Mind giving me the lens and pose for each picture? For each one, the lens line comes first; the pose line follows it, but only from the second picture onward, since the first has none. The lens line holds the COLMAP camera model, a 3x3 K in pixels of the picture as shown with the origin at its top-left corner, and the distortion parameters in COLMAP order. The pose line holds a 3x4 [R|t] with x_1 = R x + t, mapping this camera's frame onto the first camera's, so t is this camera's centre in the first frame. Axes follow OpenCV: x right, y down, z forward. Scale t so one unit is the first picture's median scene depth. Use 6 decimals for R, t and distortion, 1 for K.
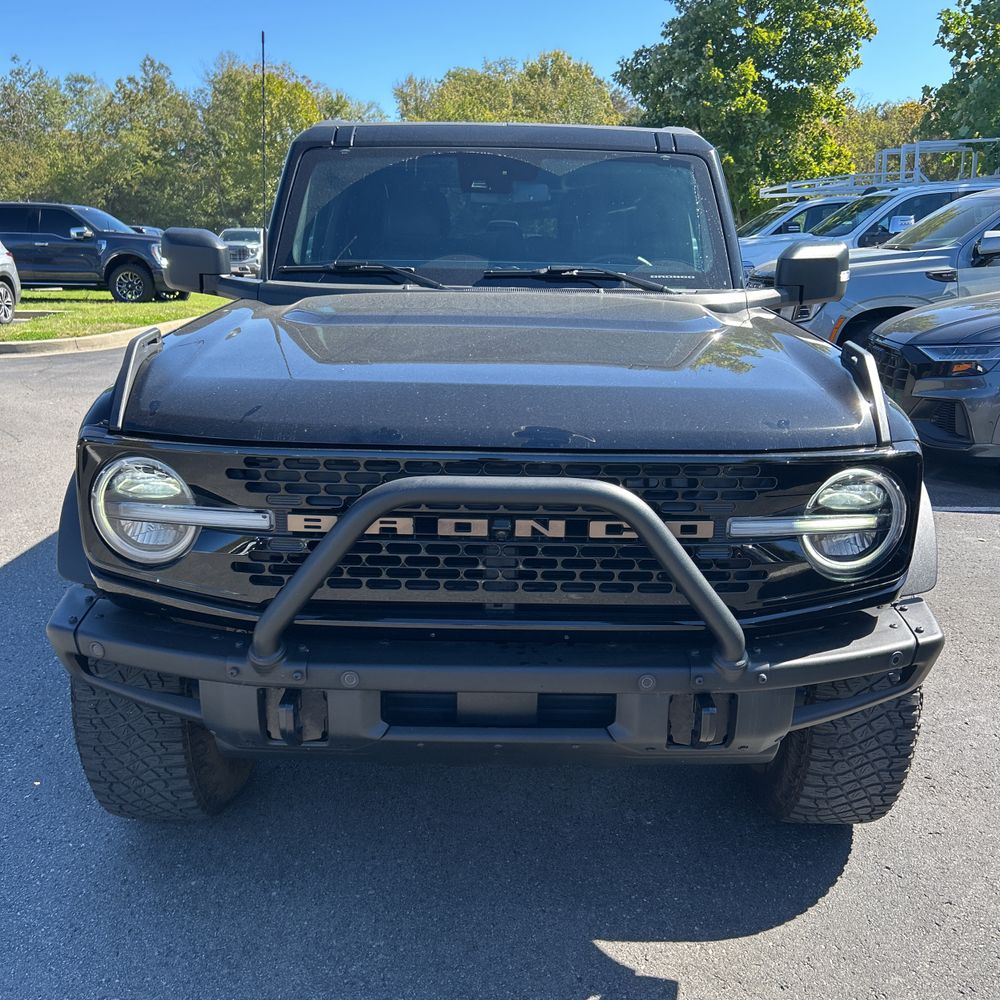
lens RADIAL K [[1042.1, 0, 501.7], [0, 1042.1, 517.8], [0, 0, 1]] dist [-0.003950, -0.013424]
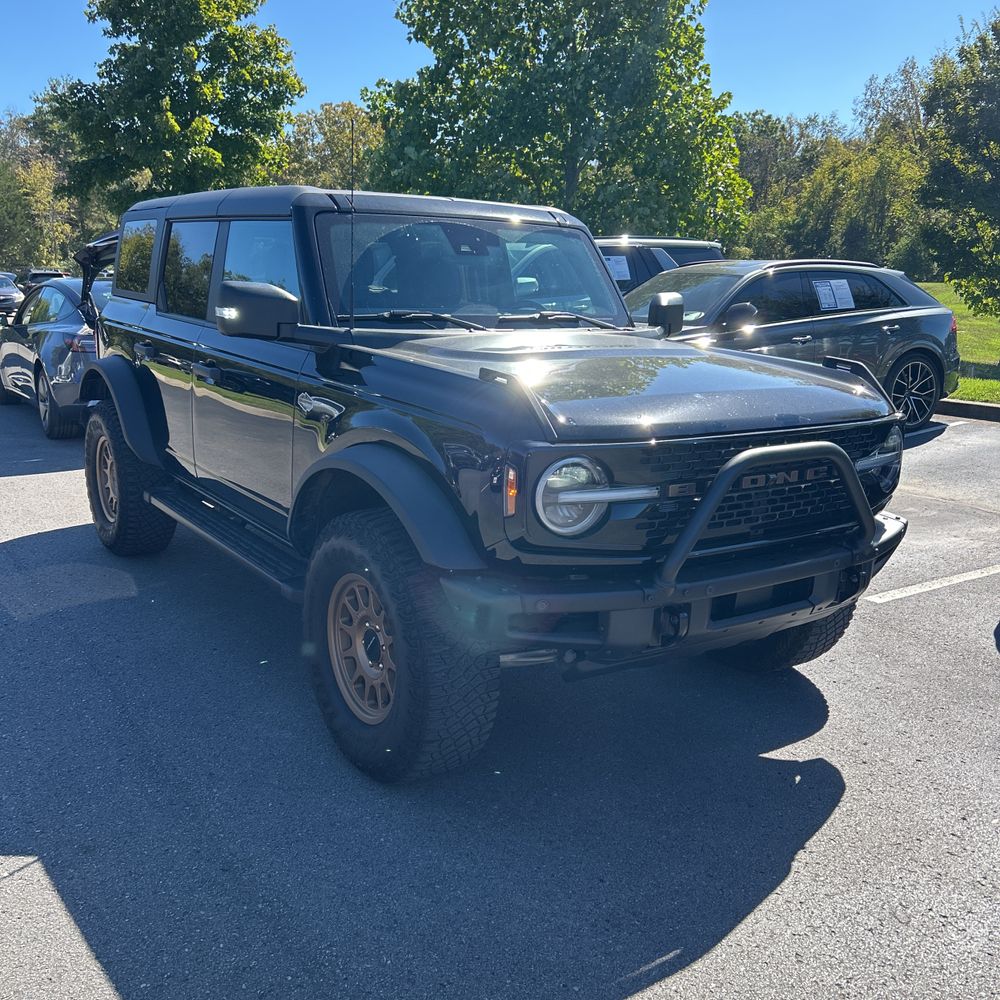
lens RADIAL K [[1014.9, 0, 496.5], [0, 1014.9, 506.6], [0, 0, 1]] dist [0.106708, -0.194393]
pose [[0.821534, -0.122113, 0.556930, -1.096827], [0.141420, 0.989914, 0.008439, -0.019227], [-0.552343, 0.071828, 0.830517, -0.054245]]
